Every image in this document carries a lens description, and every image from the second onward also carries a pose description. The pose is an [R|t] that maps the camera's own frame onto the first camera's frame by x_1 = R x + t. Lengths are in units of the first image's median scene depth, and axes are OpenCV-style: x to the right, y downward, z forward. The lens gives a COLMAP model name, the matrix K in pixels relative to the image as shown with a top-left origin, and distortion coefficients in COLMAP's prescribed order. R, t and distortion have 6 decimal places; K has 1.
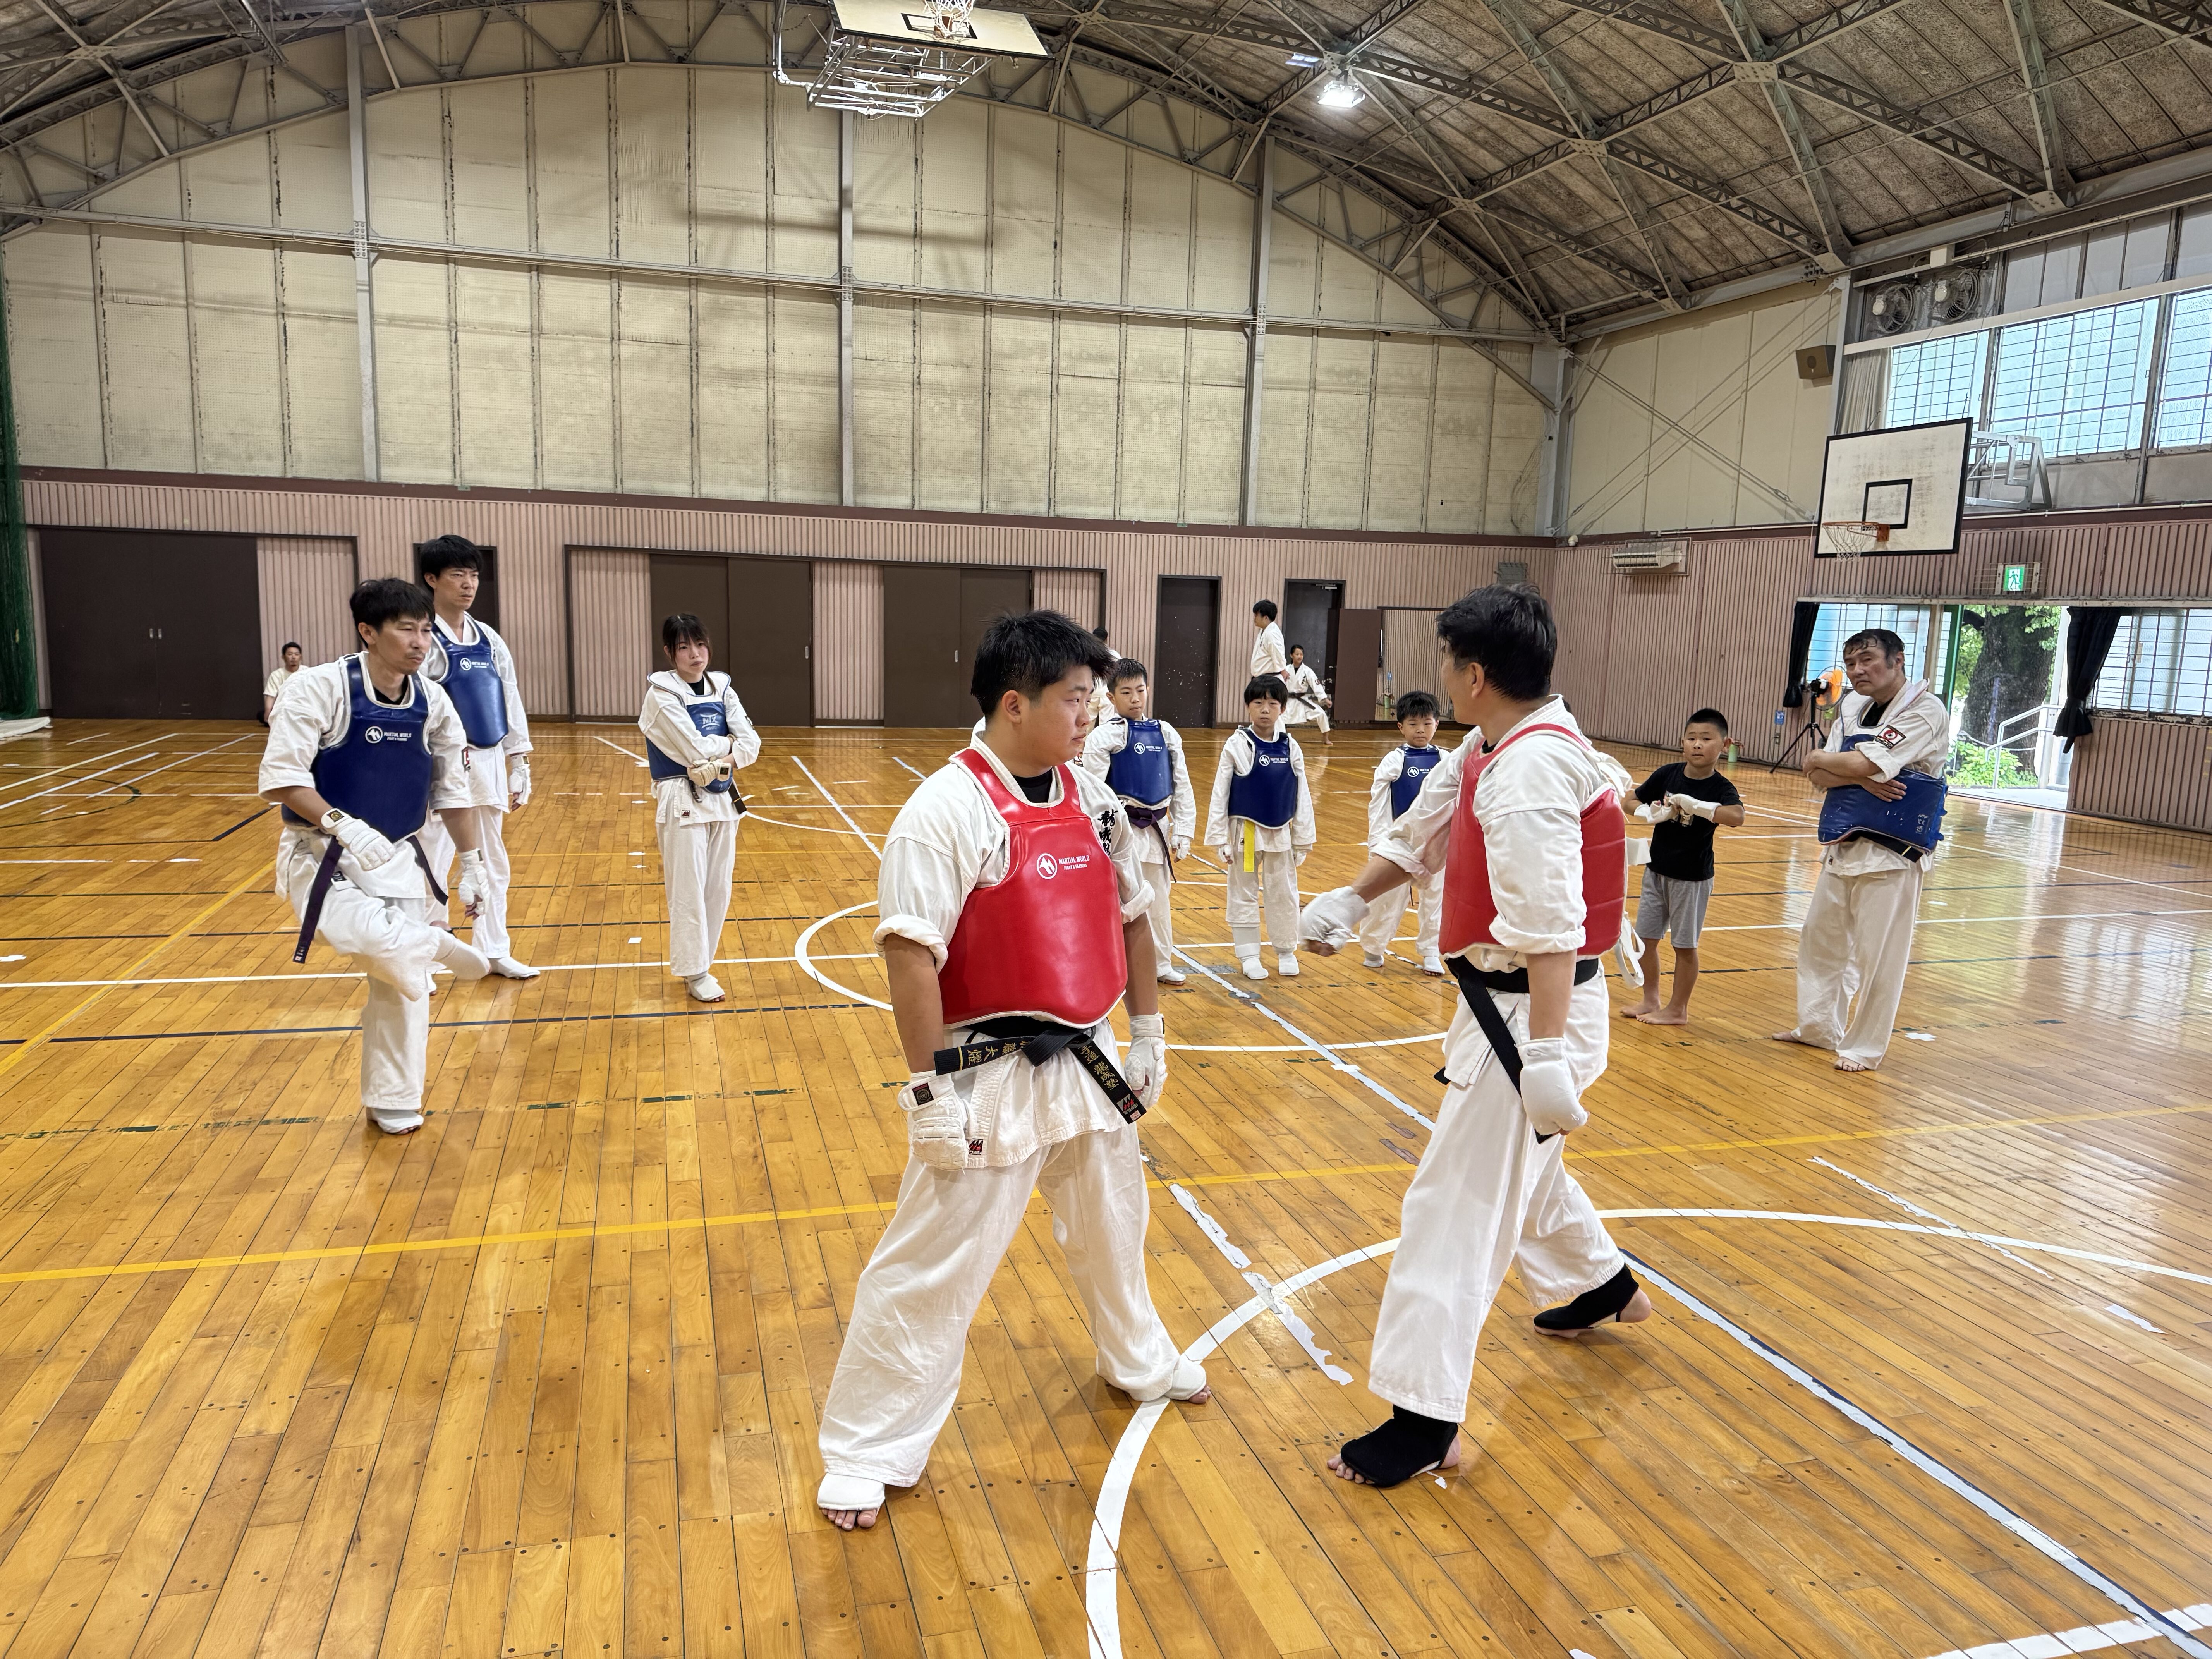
lens RADIAL K [[1545.5, 0, 1093.0], [0, 1545.5, 851.7], [0, 0, 1]] dist [0.048513, -0.060828]
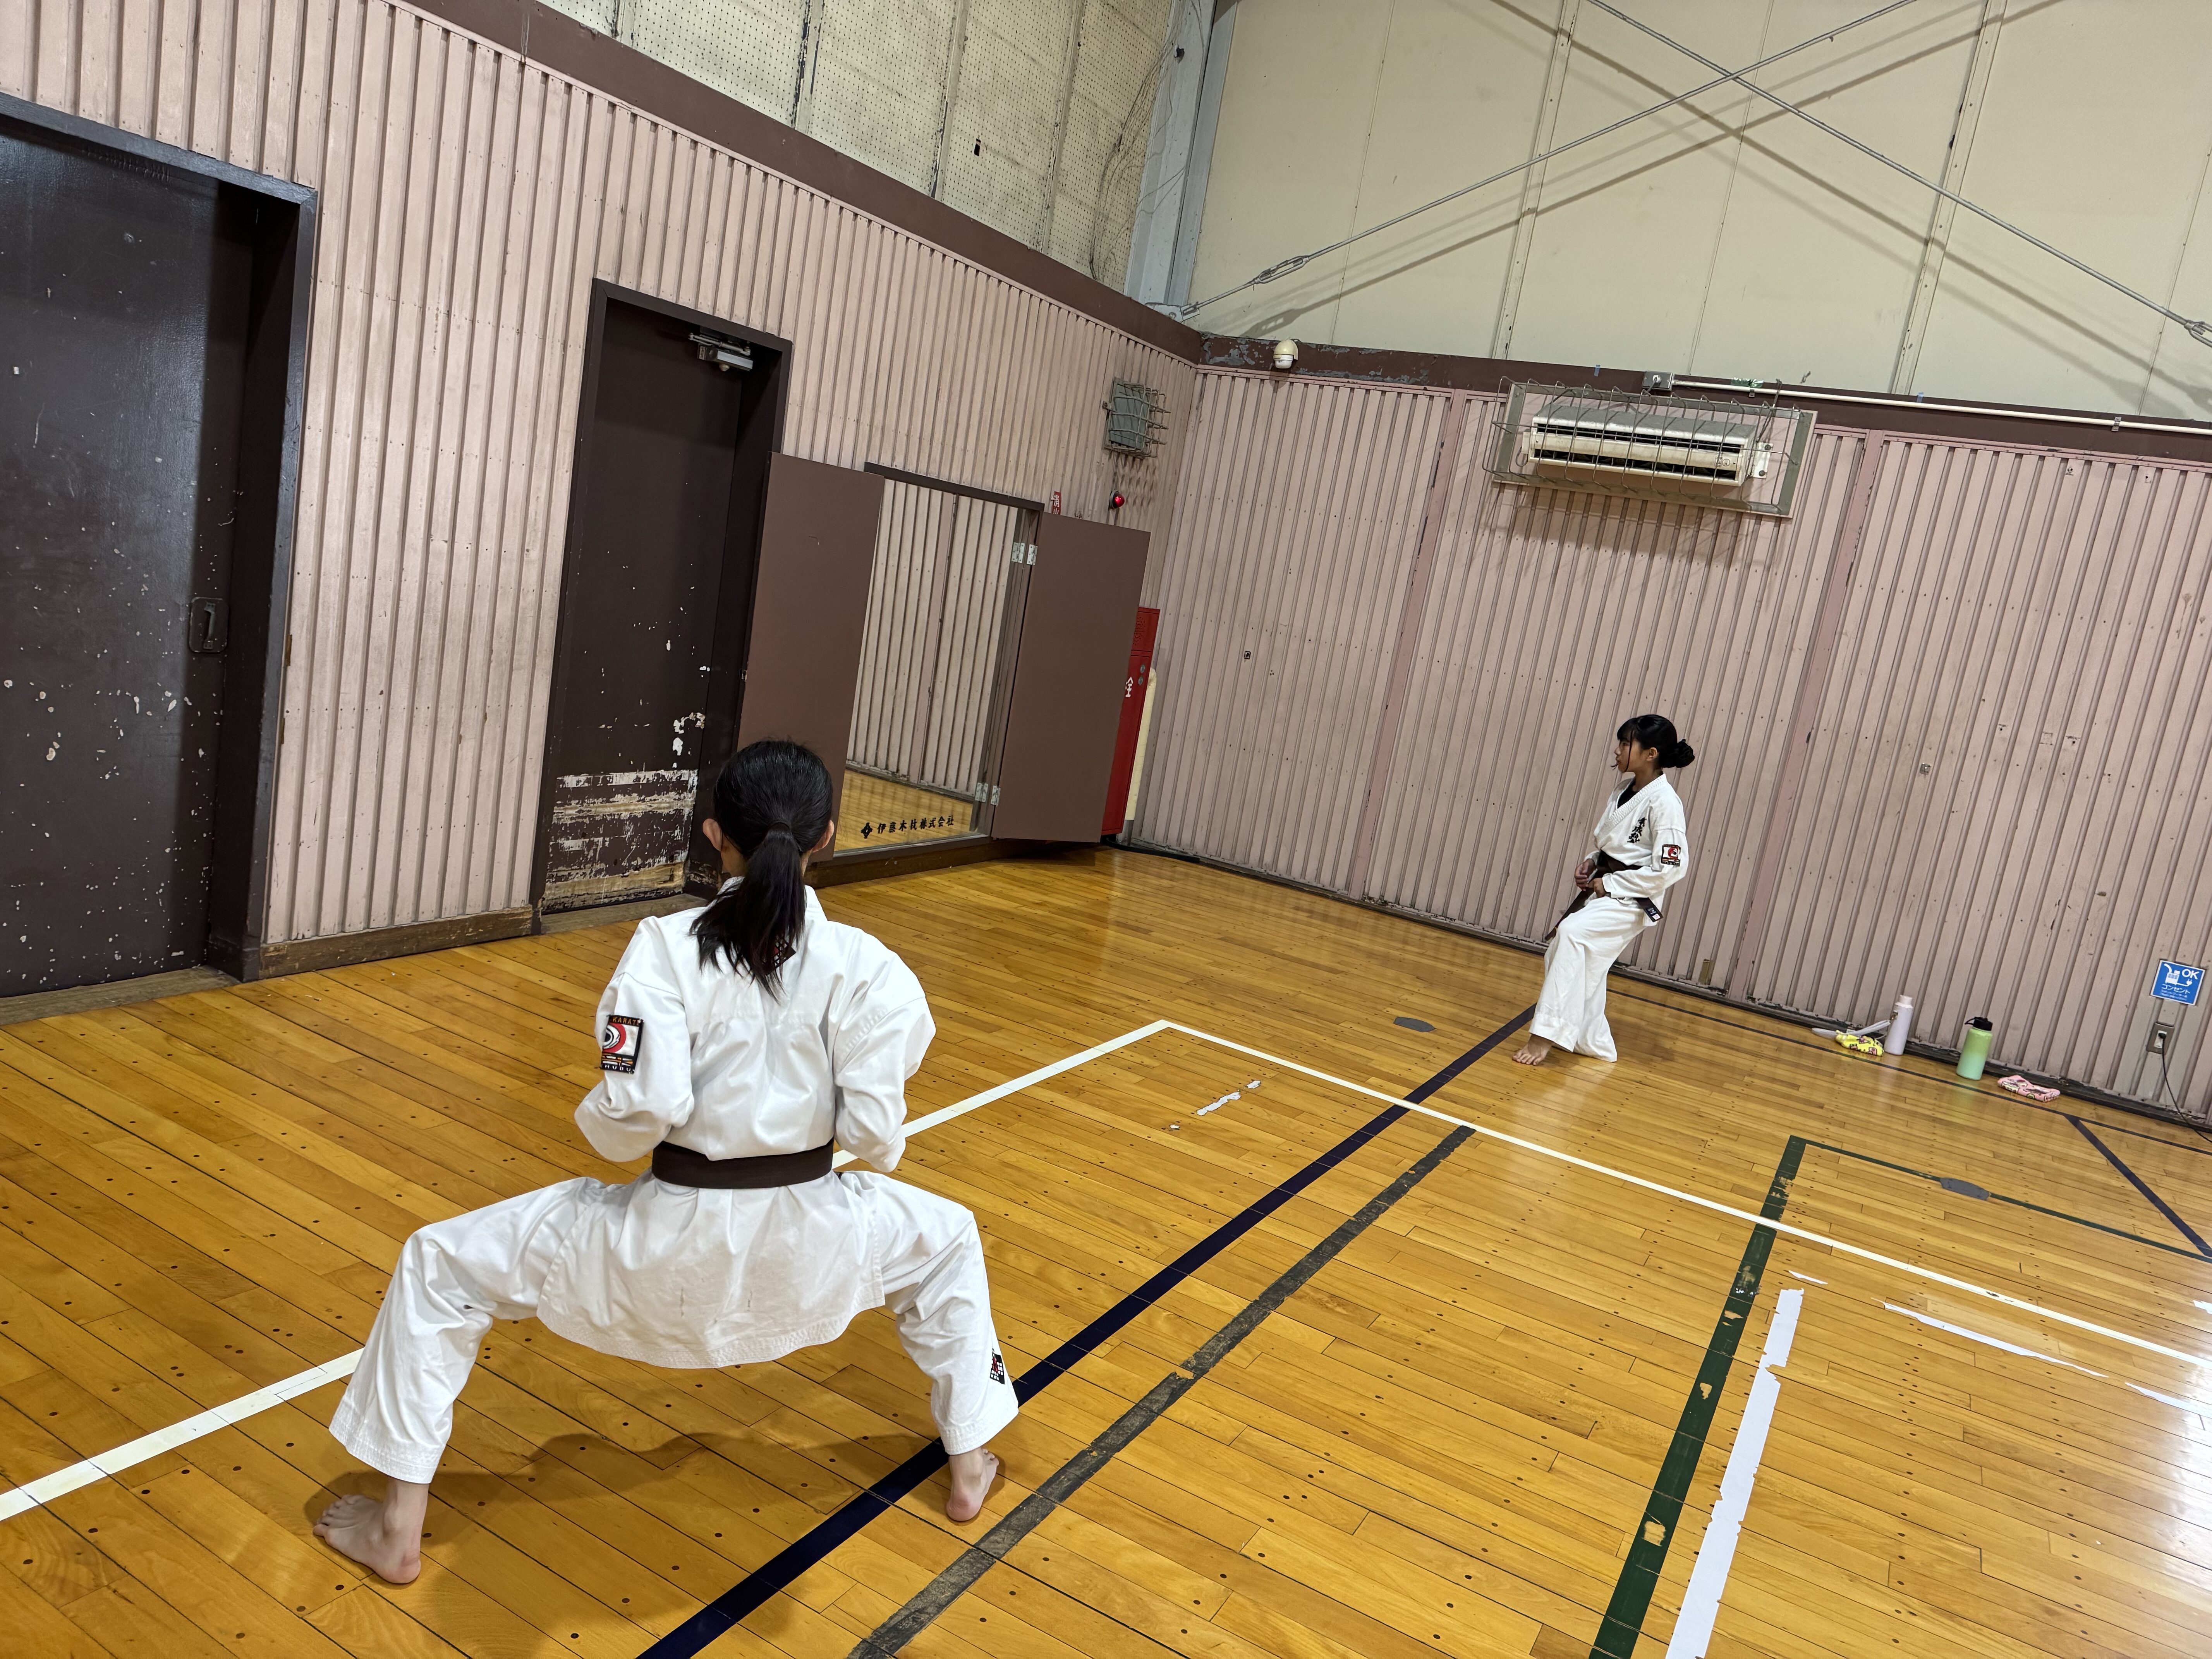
lens RADIAL K [[1545.5, 0, 1100.4], [0, 1545.5, 829.4], [0, 0, 1]] dist [0.048513, -0.060828]
pose [[0.701891, -0.035375, 0.711406, 0.018810], [-0.033210, 0.996055, 0.082295, -0.137356], [-0.711510, -0.081388, 0.697947, 0.898906]]
